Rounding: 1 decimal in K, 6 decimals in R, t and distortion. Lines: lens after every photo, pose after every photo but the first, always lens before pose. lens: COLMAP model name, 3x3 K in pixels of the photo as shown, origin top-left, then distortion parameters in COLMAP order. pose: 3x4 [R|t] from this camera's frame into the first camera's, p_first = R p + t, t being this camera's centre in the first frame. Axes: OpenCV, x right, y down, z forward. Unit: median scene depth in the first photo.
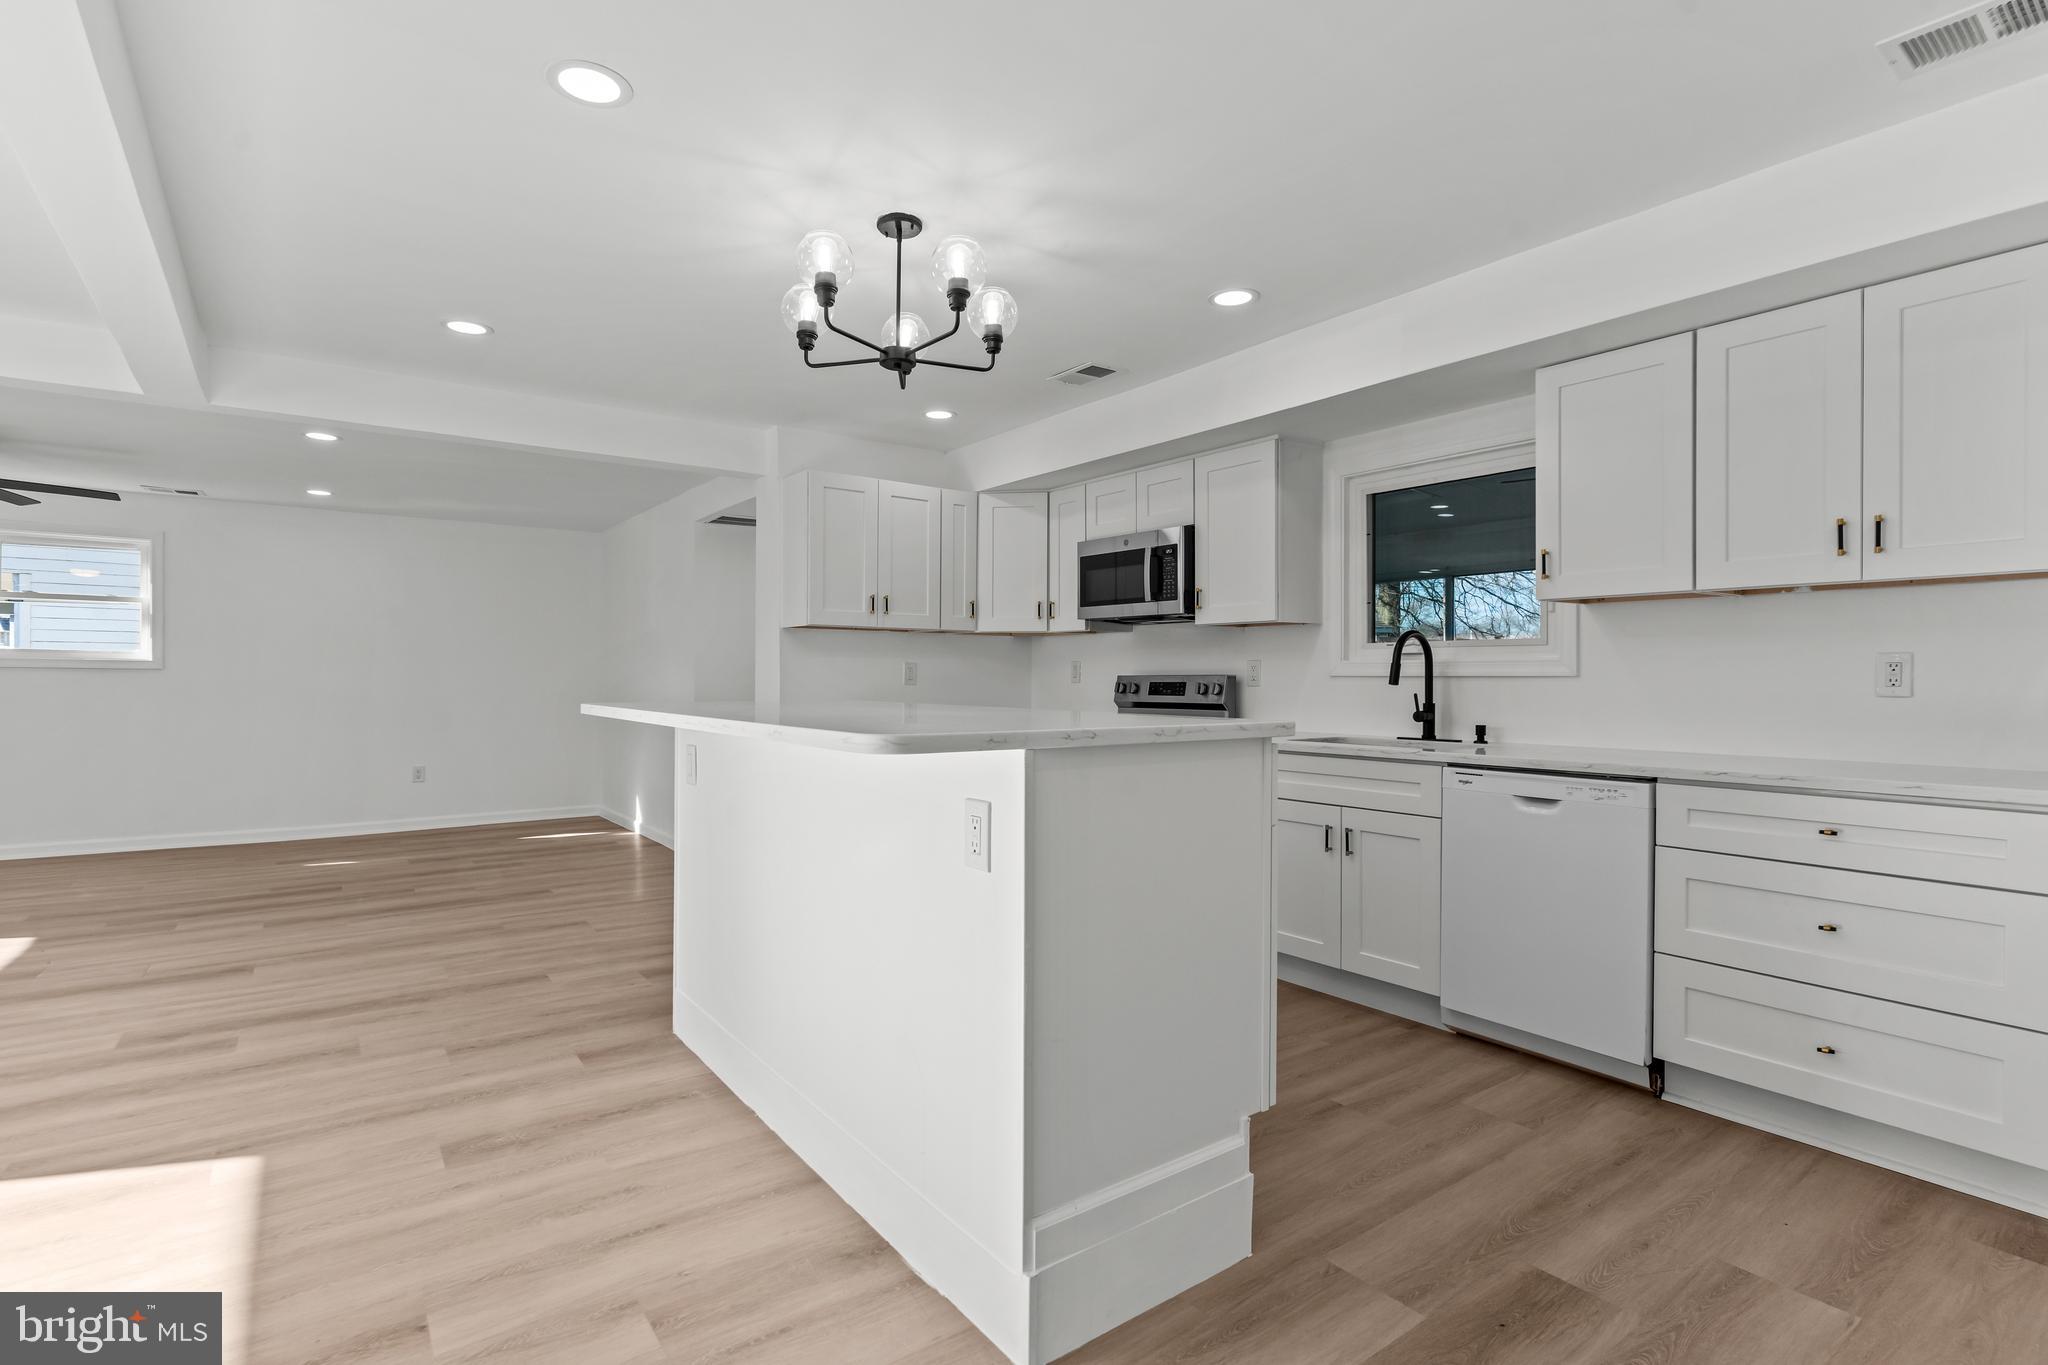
lens RADIAL K [[980.6, 0, 1028.8], [0, 980.6, 683.0], [0, 0, 1]] dist [-0.004706, 0.000079]
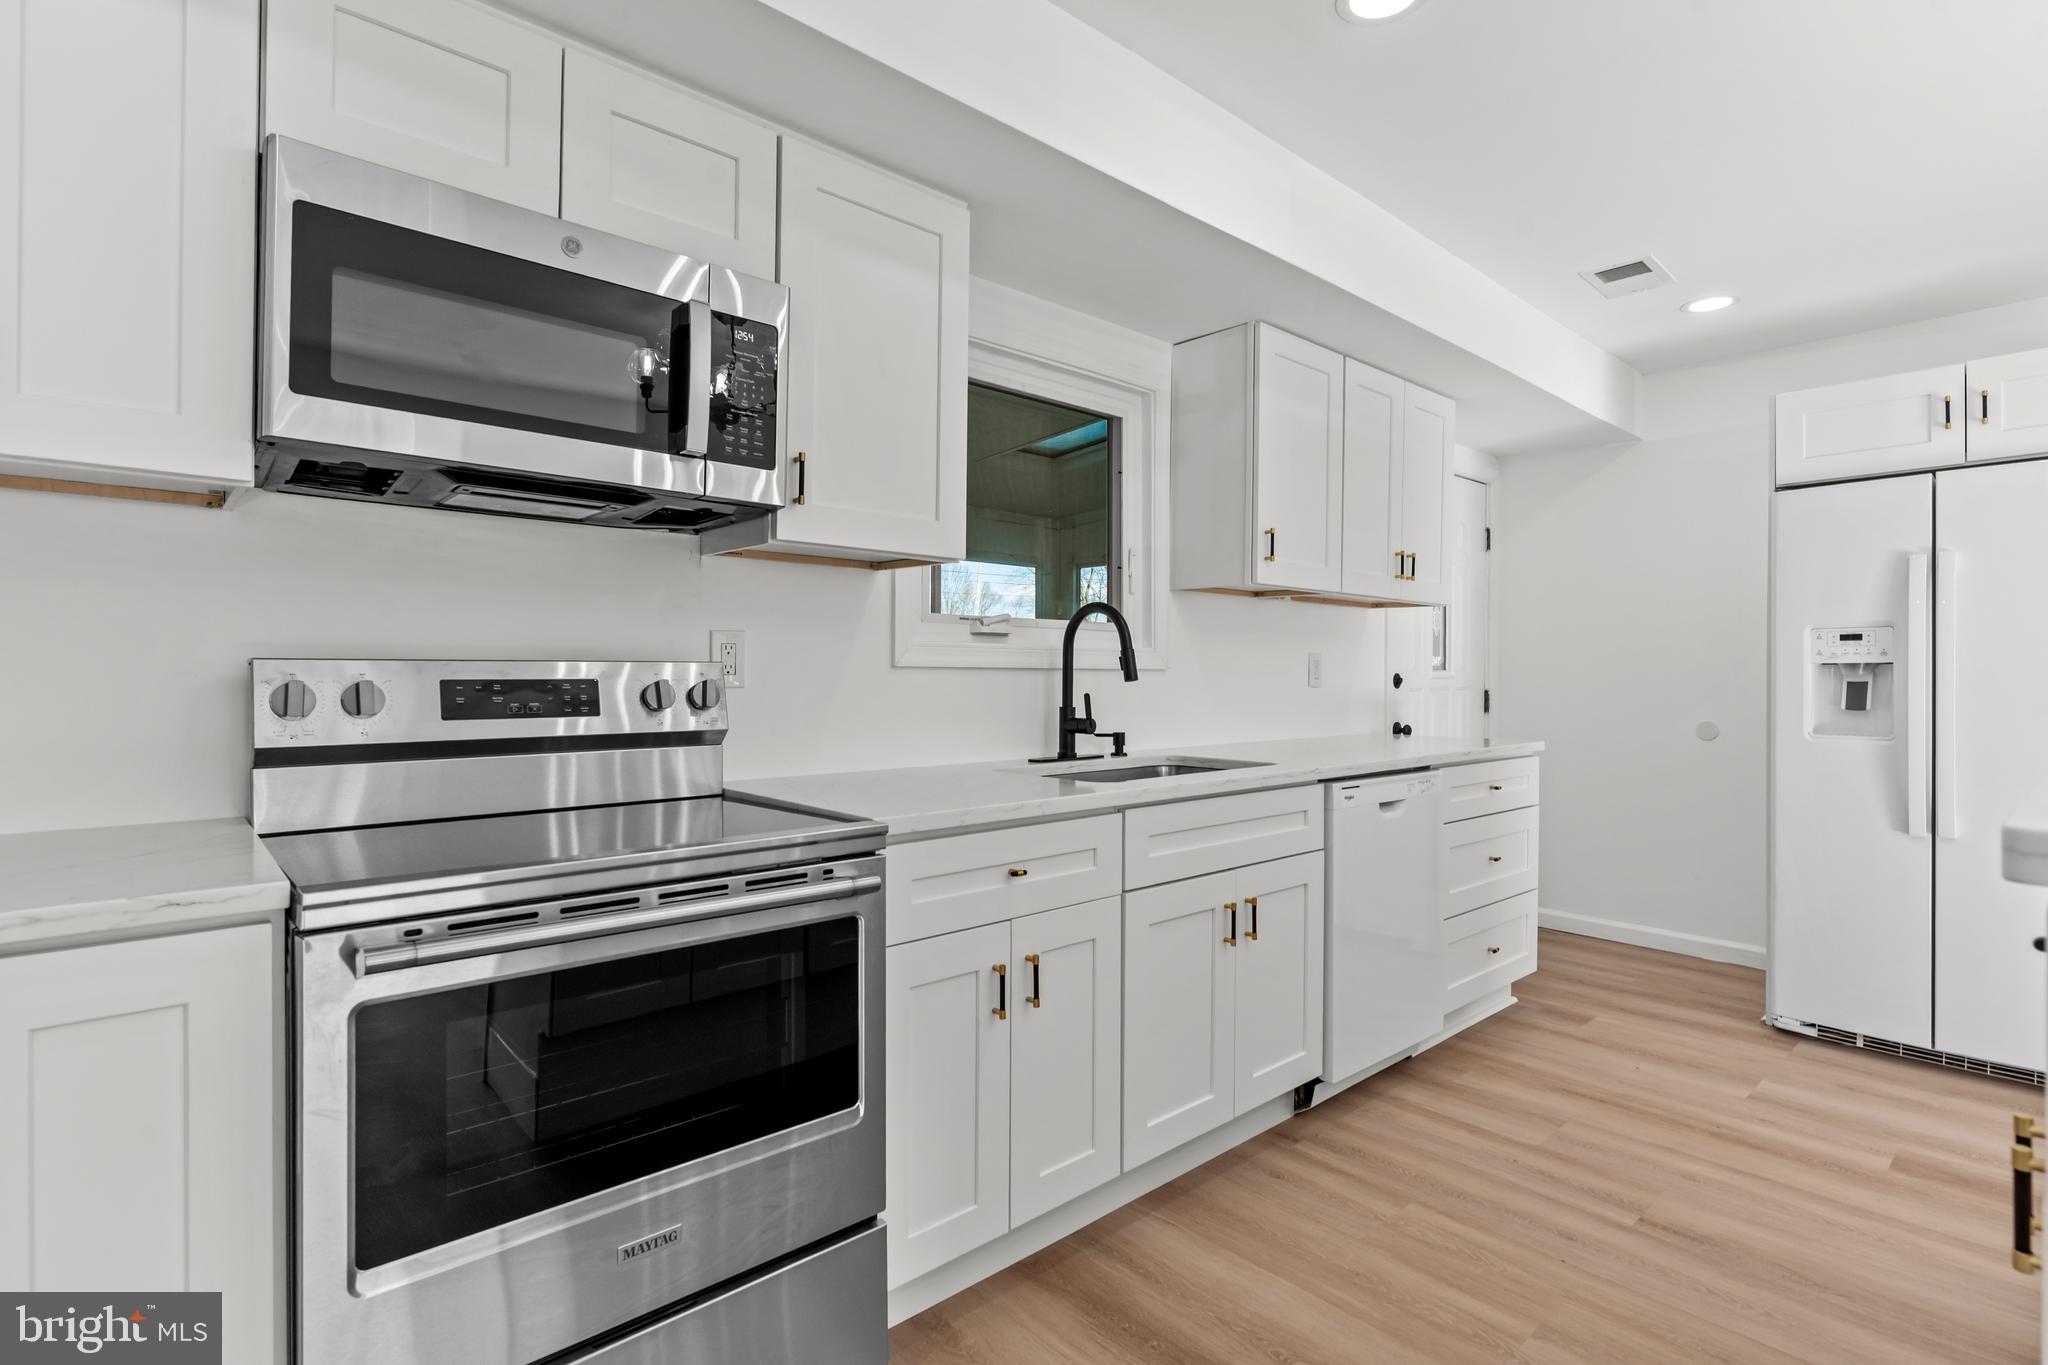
lens RADIAL K [[980.6, 0, 1005.5], [0, 980.6, 675.0], [0, 0, 1]] dist [-0.004706, 0.000079]
pose [[-0.085632, -0.004083, 0.996318, -0.354698], [0.000231, 0.999991, 0.004118, -0.006540], [-0.996327, 0.000582, -0.085630, 1.350463]]
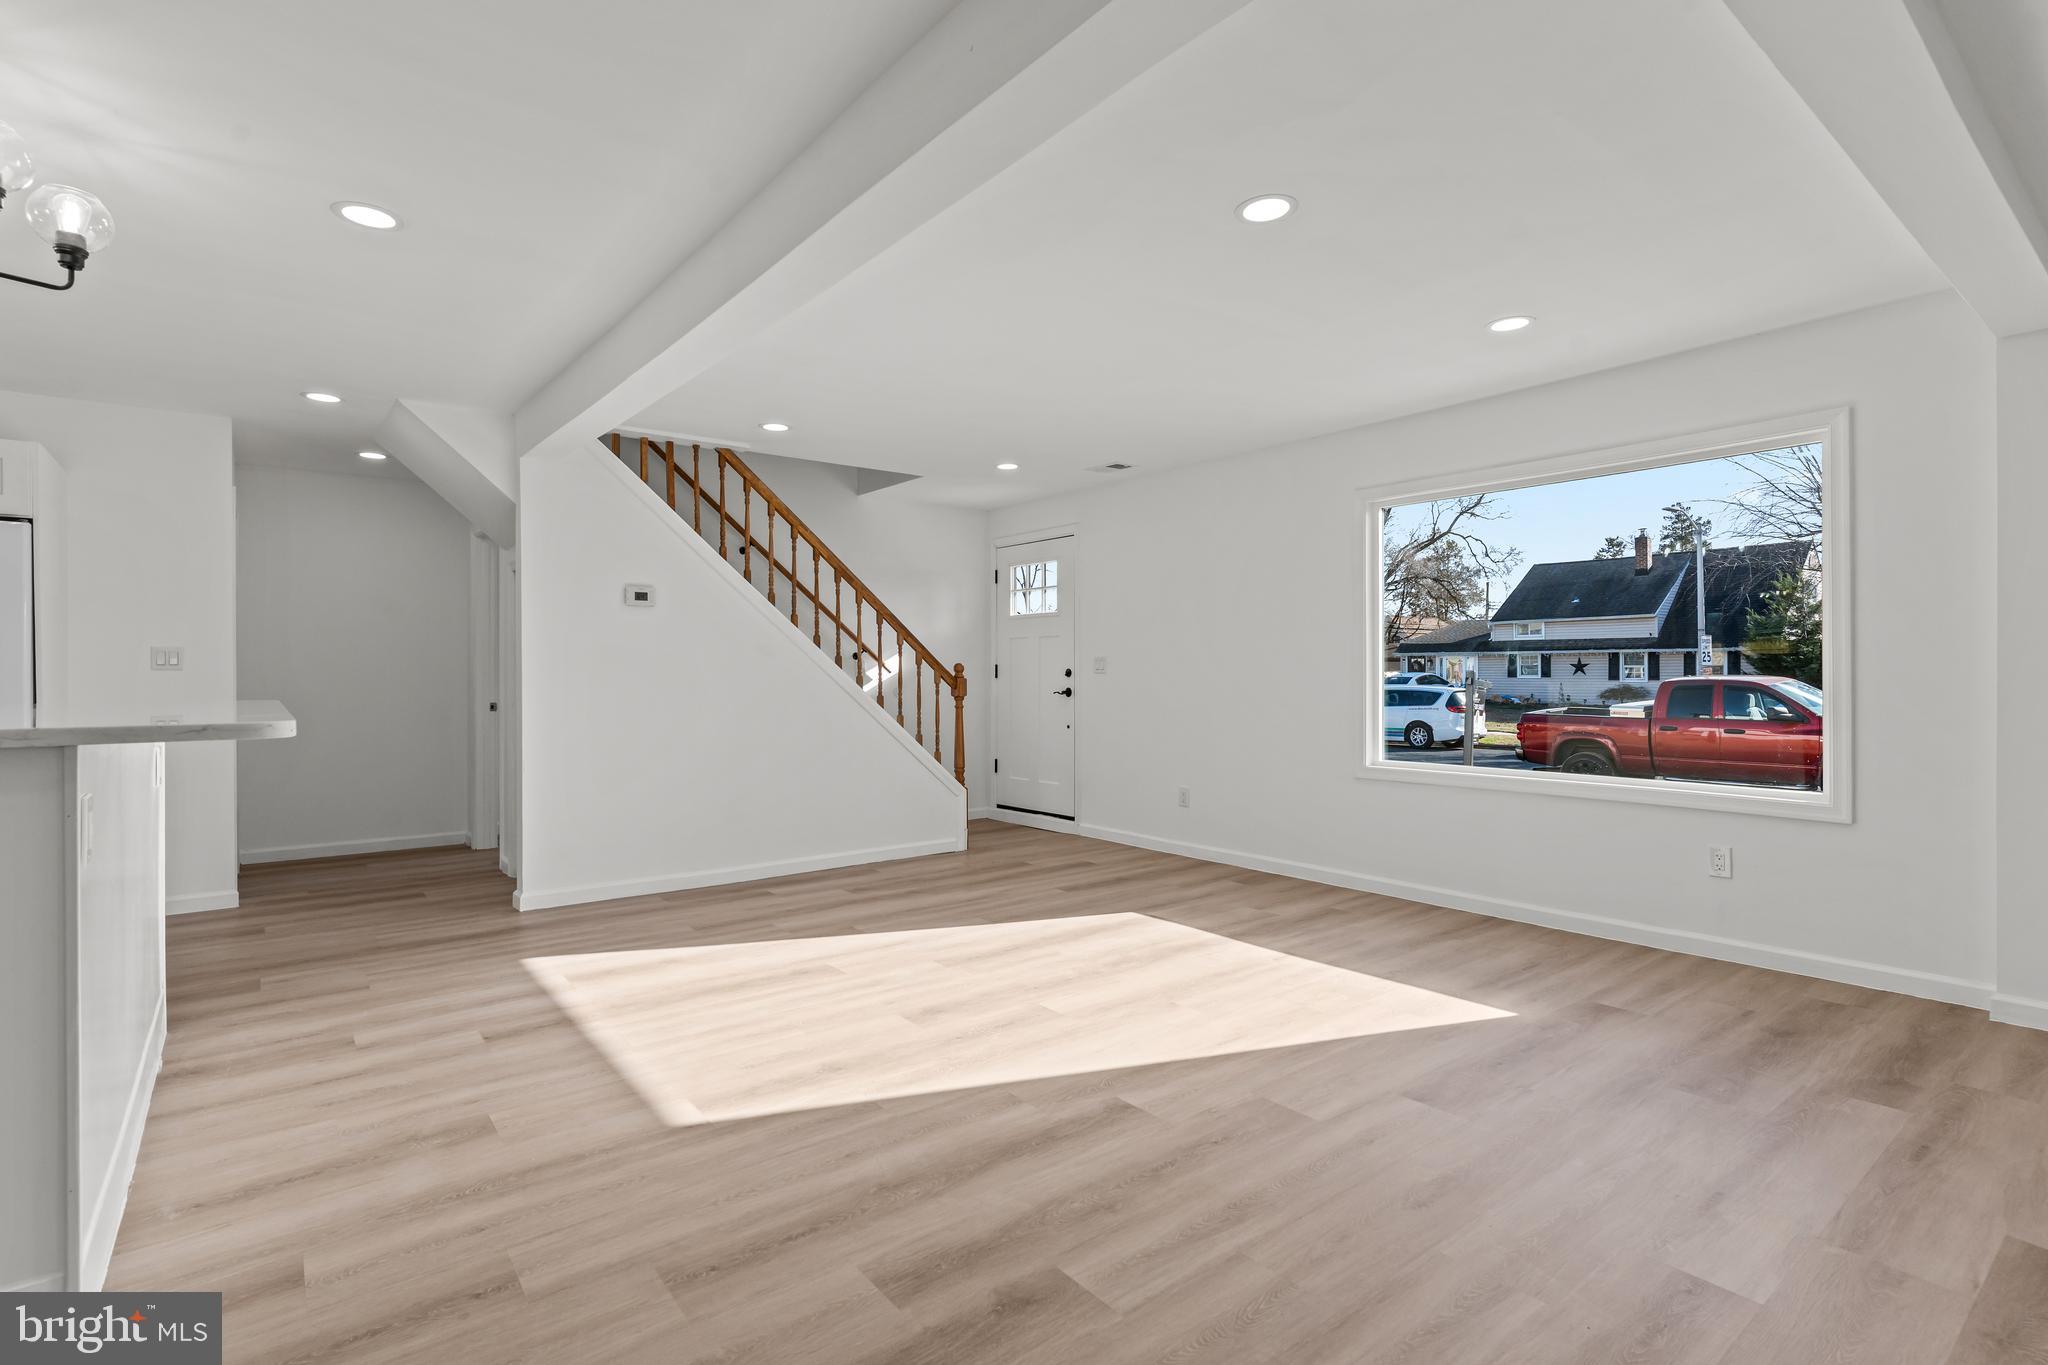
lens RADIAL K [[971.0, 0, 1029.7], [0, 971.0, 670.8], [0, 0, 1]] dist [0.000346, 0.000057]
pose [[-0.999315, -0.001231, -0.036983, -0.863575], [-0.001319, 0.999996, 0.002359, -0.011530], [0.036980, 0.002406, -0.999313, 1.568271]]
